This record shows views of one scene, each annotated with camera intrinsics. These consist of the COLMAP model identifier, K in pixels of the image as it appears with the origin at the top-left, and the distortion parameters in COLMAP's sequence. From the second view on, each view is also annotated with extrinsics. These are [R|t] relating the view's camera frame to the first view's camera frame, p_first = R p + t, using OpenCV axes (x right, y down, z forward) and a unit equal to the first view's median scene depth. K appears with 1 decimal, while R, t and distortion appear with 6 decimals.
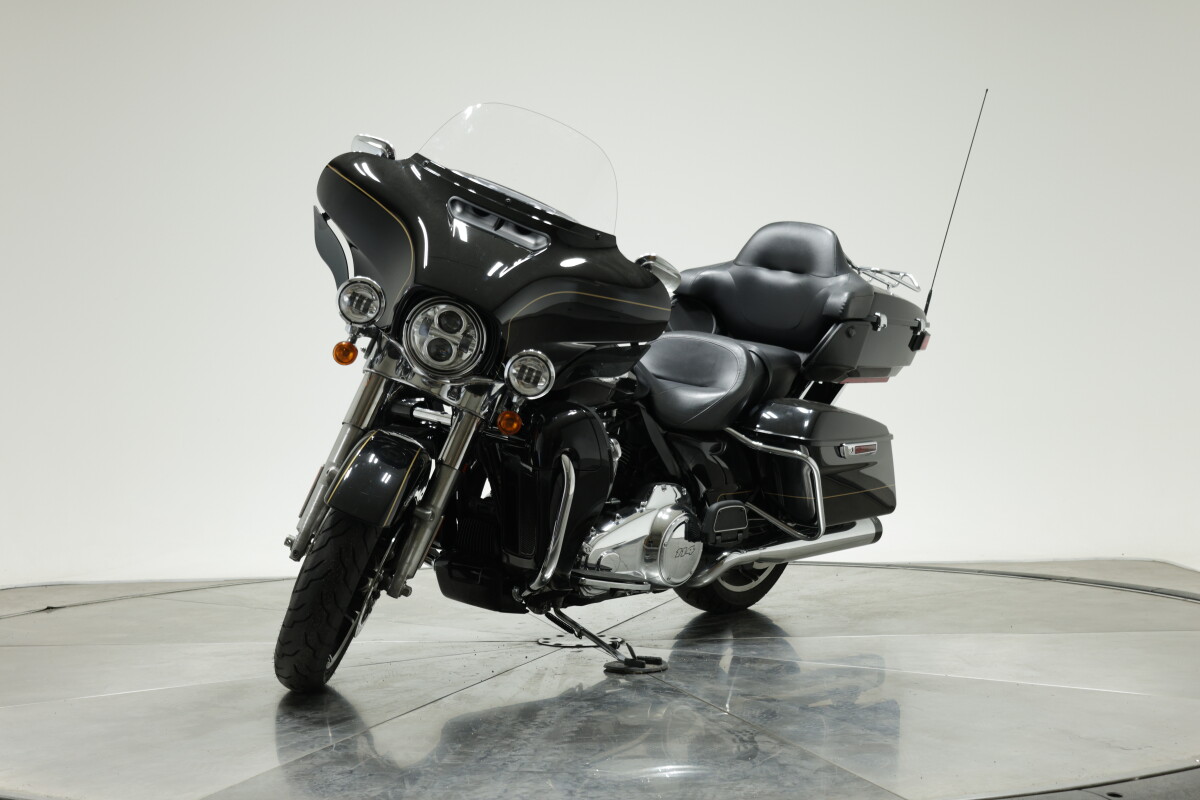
lens RADIAL K [[1628.1, 0, 600.0], [0, 1628.1, 400.0], [0, 0, 1]] dist [-0.005676, 0.000733]
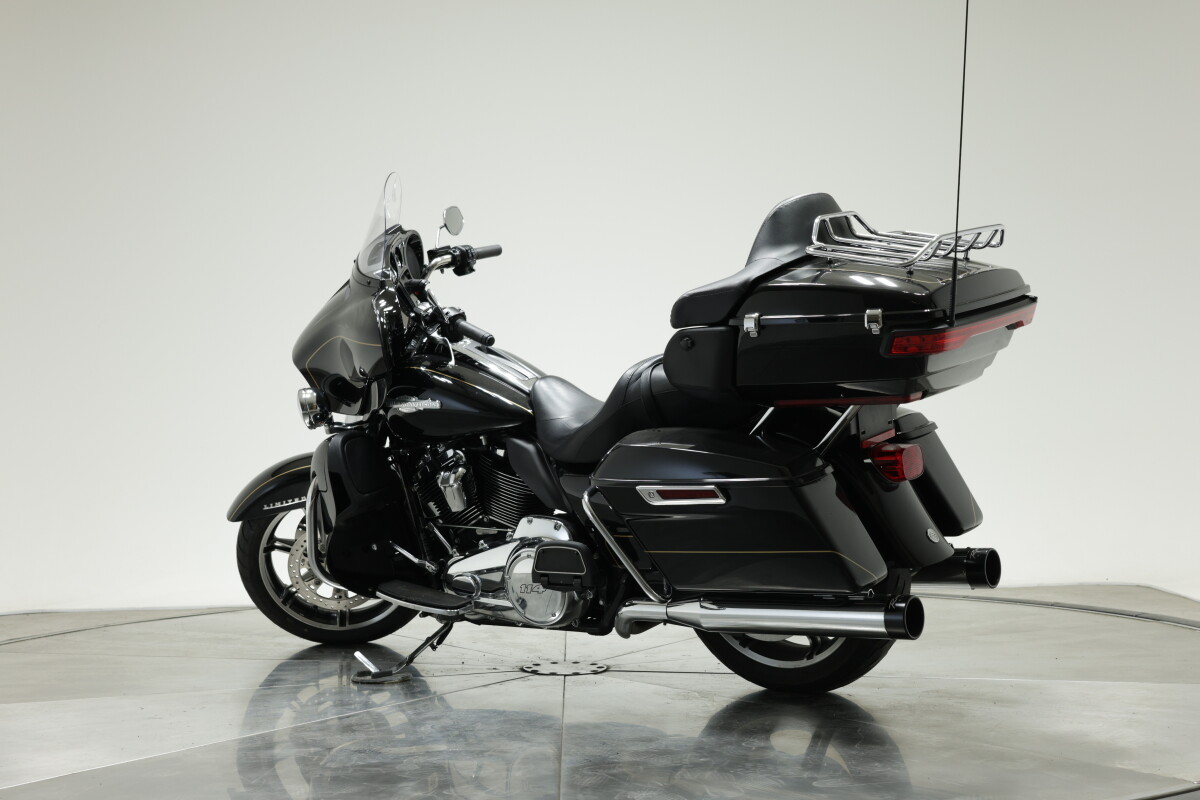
lens RADIAL K [[1627.1, 0, 604.3], [0, 1627.1, 427.1], [0, 0, 1]] dist [-0.013911, -0.016187]
pose [[0.046783, 0.009356, -0.998861, 0.914522], [0.008619, 0.999915, 0.009769, -0.009422], [0.998868, -0.009066, 0.046698, 0.909560]]
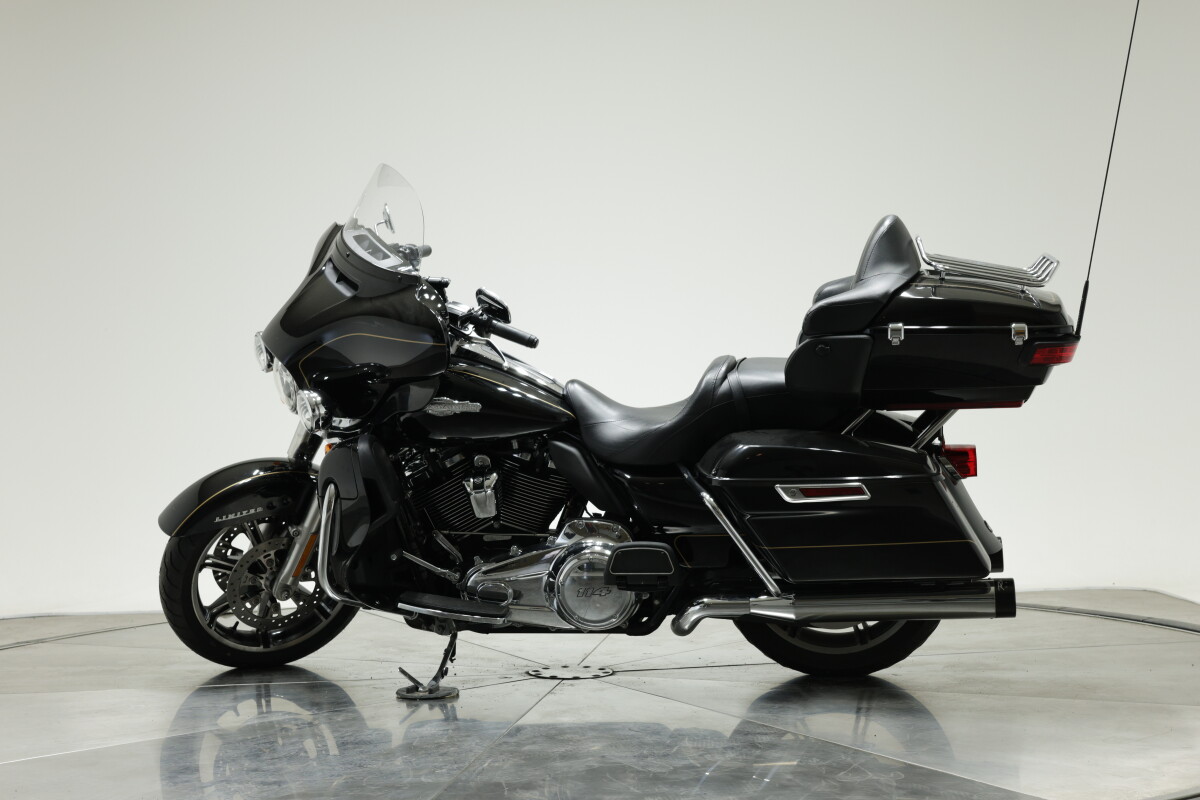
lens RADIAL K [[1627.1, 0, 604.3], [0, 1627.1, 427.1], [0, 0, 1]] dist [-0.013911, -0.016187]
pose [[0.494184, 0.000937, -0.869357, 0.804136], [0.005817, 0.999973, 0.004384, -0.006736], [0.869338, -0.007223, 0.494165, 0.488170]]
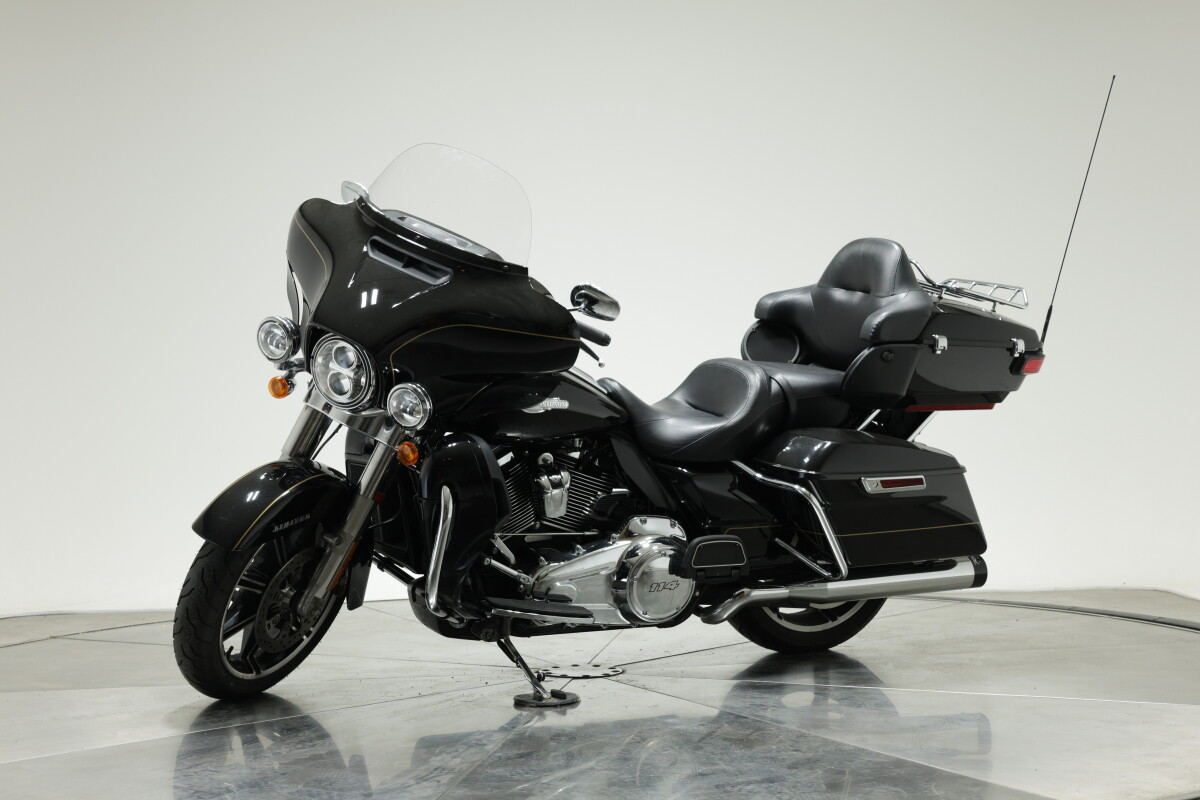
lens RADIAL K [[1627.1, 0, 604.3], [0, 1627.1, 427.1], [0, 0, 1]] dist [-0.013911, -0.016187]
pose [[0.906733, 0.000034, -0.421705, 0.391777], [0.001642, 0.999992, 0.003611, -0.005041], [0.421701, -0.003967, 0.906726, 0.093649]]
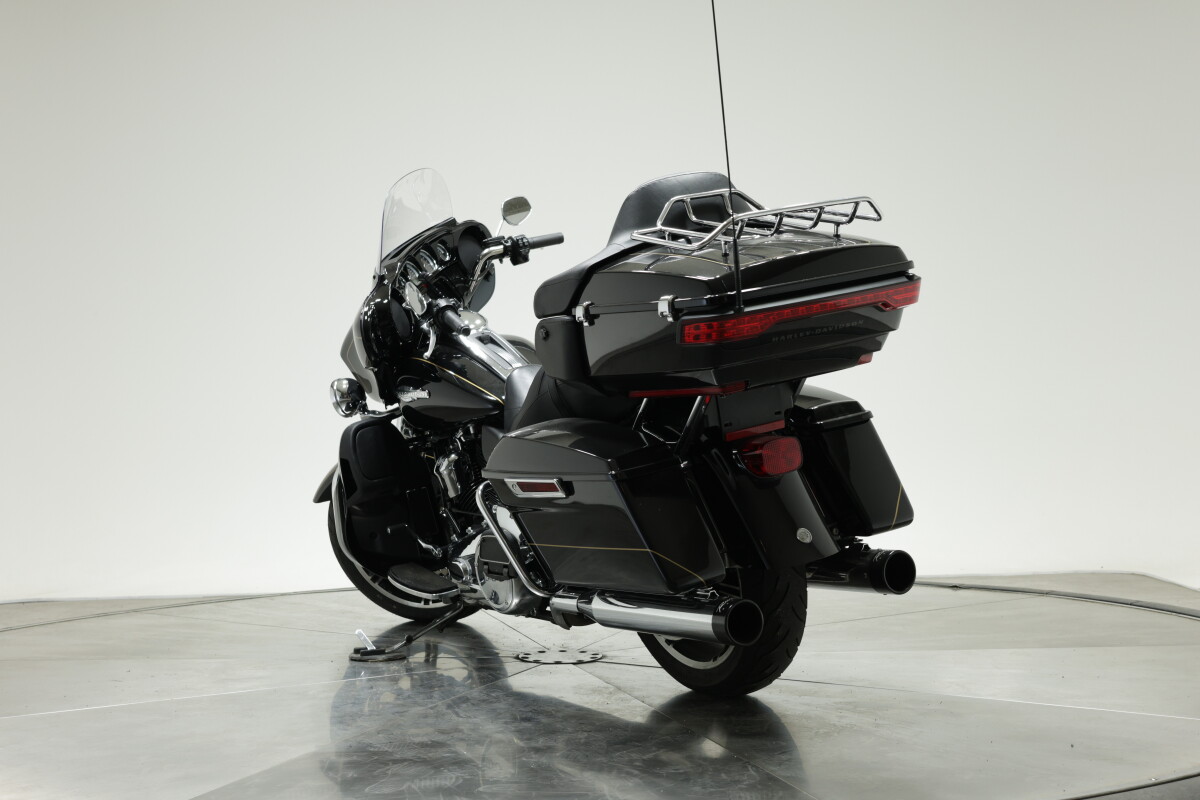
lens RADIAL K [[1628.1, 0, 600.0], [0, 1628.1, 400.0], [0, 0, 1]] dist [-0.005676, 0.000733]
pose [[-0.324450, 0.010964, -0.945839, 0.857261], [0.016424, 0.999847, 0.005956, -0.014381], [0.945760, -0.013602, -0.324581, 1.253899]]
